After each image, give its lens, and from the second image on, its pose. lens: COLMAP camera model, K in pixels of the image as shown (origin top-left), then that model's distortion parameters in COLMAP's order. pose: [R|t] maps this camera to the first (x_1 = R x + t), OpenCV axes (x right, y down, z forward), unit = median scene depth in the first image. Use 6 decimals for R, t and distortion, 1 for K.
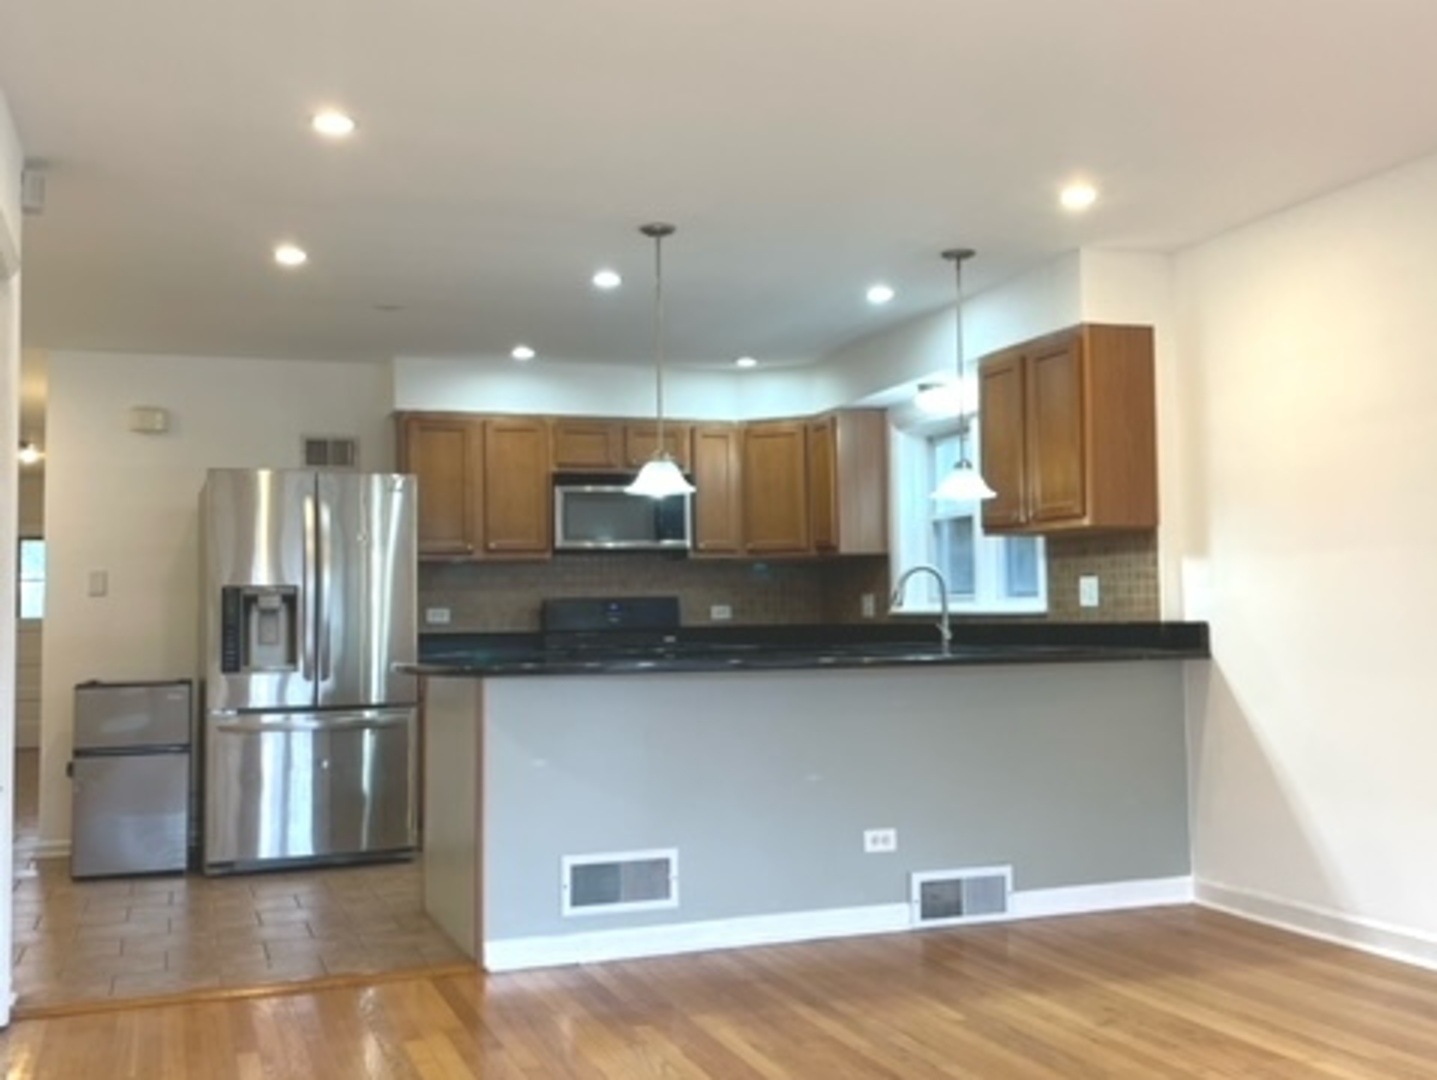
lens RADIAL K [[1454.5, 0, 719.1], [0, 1454.5, 592.4], [0, 0, 1]] dist [0.148508, -0.203210]
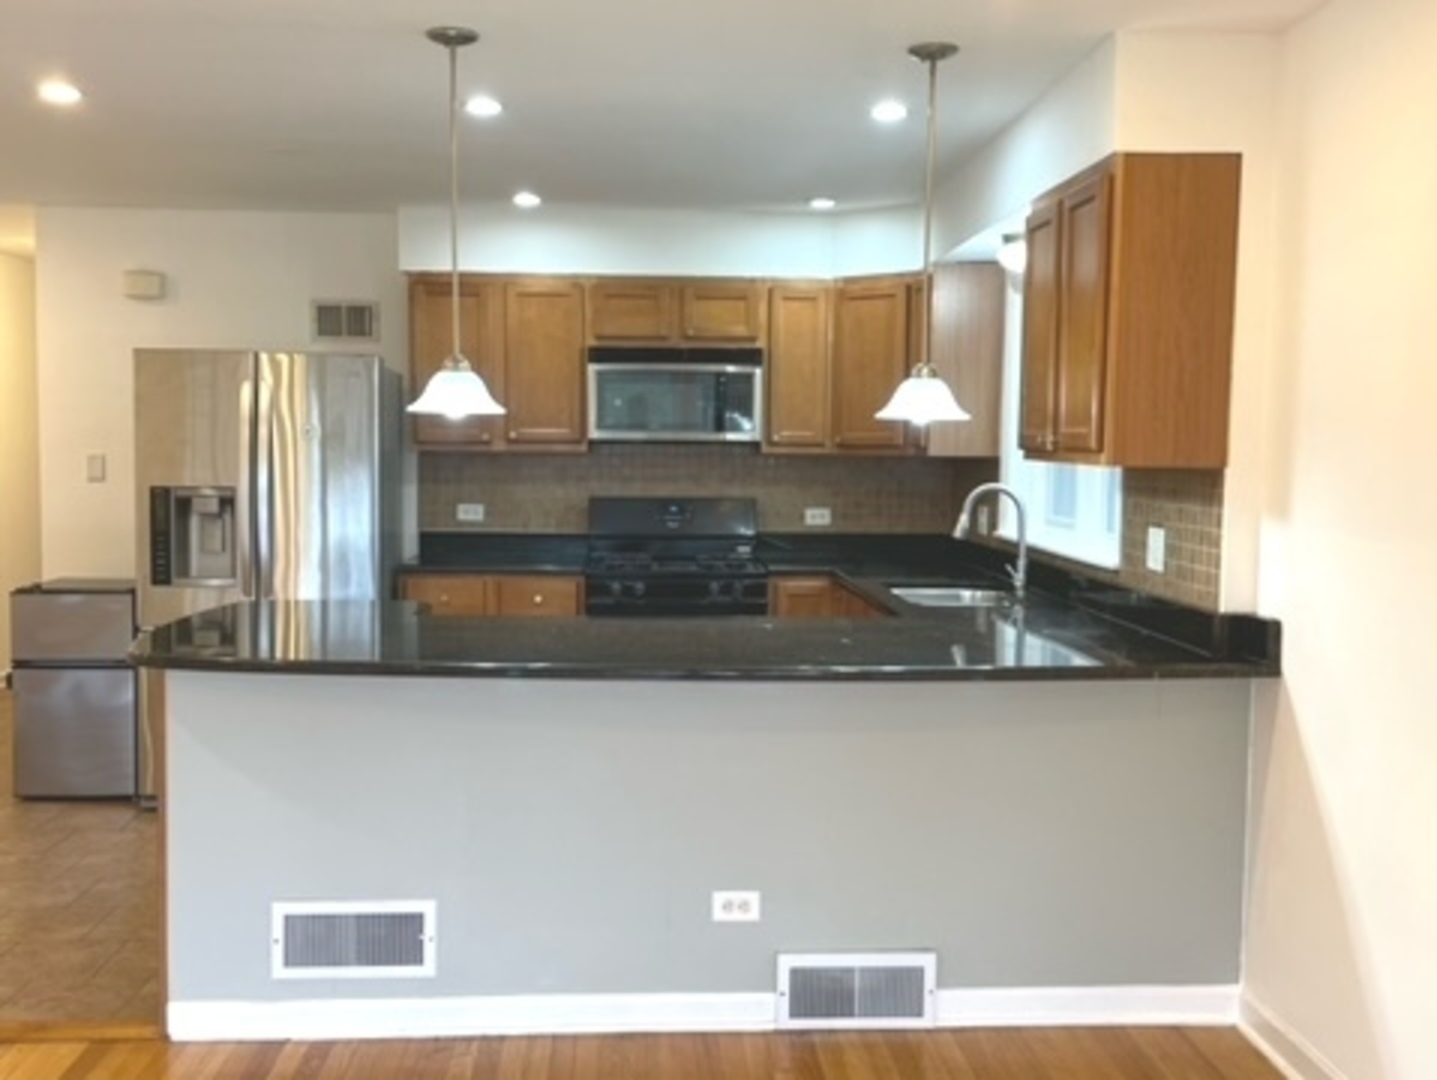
lens RADIAL K [[1454.5, 0, 719.1], [0, 1454.5, 592.4], [0, 0, 1]] dist [0.148508, -0.203210]
pose [[0.956379, 0.056731, -0.286568, 0.237889], [-0.021138, 0.991830, 0.125803, -0.058899], [0.291363, -0.114258, 0.949765, 0.261347]]
